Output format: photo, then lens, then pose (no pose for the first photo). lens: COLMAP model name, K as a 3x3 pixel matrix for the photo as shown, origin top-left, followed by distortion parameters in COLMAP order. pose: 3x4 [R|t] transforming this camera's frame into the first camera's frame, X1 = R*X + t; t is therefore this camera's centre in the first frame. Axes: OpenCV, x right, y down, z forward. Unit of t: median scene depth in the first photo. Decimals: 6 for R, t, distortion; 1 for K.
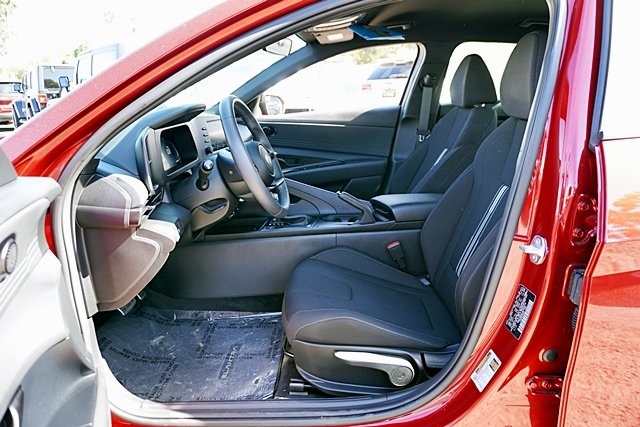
lens RADIAL K [[444.3, 0, 314.0], [0, 444.3, 212.3], [0, 0, 1]] dist [-0.054941, 0.038341]
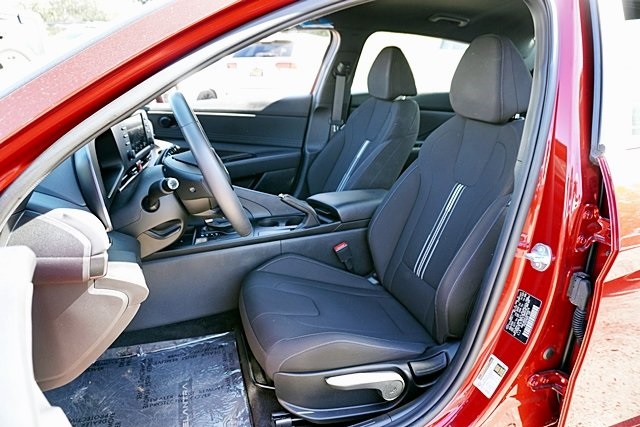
lens RADIAL K [[444.3, 0, 316.6], [0, 444.3, 212.6], [0, 0, 1]] dist [-0.054941, 0.038341]
pose [[0.941636, -0.073553, 0.328498, -0.208086], [0.055692, 0.996429, 0.063466, -0.073852], [-0.331993, -0.041467, 0.942370, 0.131984]]
